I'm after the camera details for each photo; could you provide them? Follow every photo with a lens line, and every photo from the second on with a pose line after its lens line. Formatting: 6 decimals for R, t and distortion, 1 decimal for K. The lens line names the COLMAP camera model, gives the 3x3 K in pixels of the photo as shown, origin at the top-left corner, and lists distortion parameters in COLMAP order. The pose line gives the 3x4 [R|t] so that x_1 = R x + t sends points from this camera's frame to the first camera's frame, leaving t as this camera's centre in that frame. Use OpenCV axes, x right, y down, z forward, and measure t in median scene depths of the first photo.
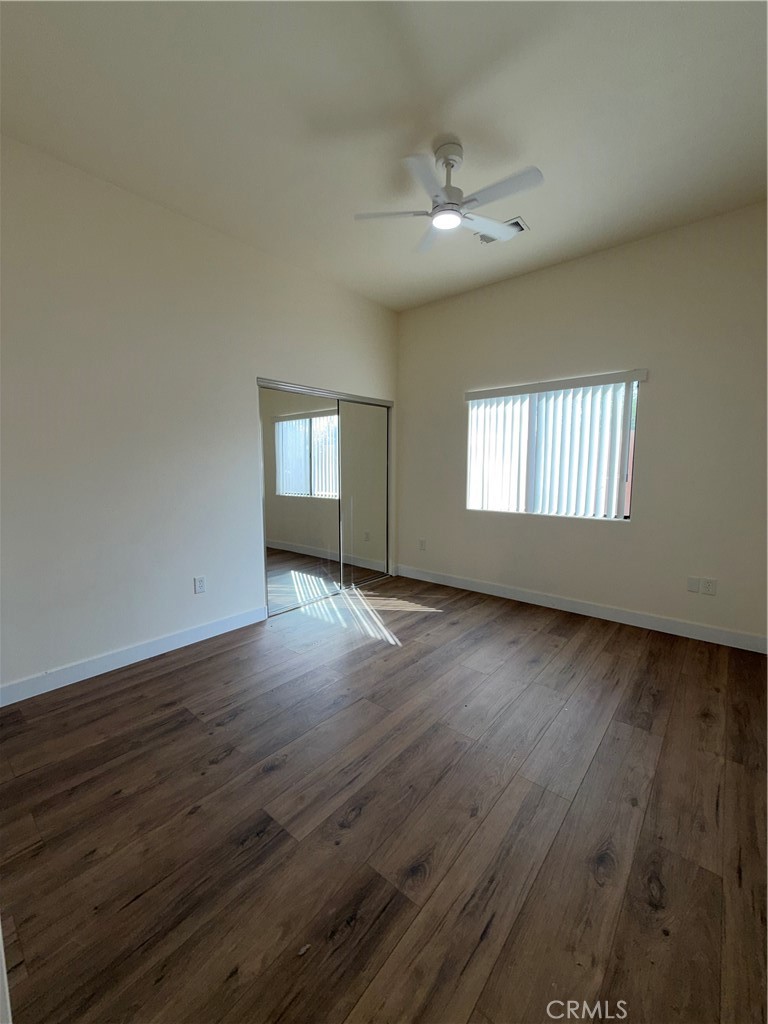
lens RADIAL K [[409.8, 0, 375.9], [0, 409.8, 512.7], [0, 0, 1]] dist [-0.001189, 0.000048]
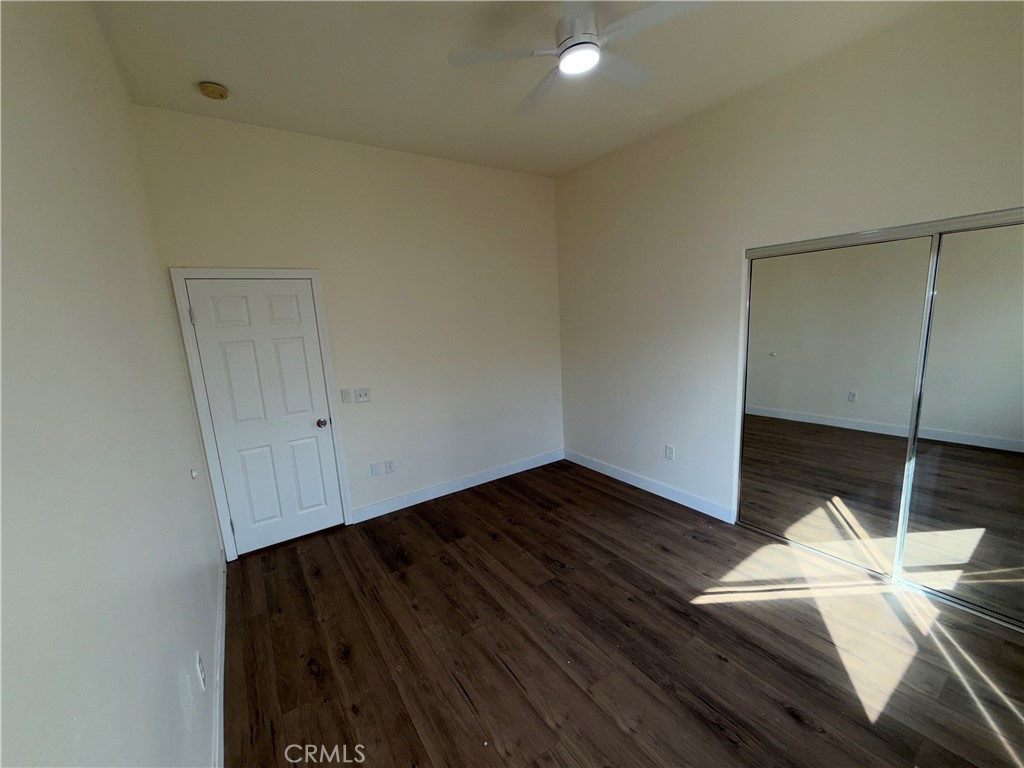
lens RADIAL K [[409.8, 0, 509.0], [0, 409.8, 381.8], [0, 0, 1]] dist [-0.001189, 0.000048]
pose [[-0.260595, 0.173718, -0.949691, 1.516062], [-0.059673, 0.978900, 0.195435, -0.437419], [0.963602, 0.107600, -0.244730, 1.680585]]
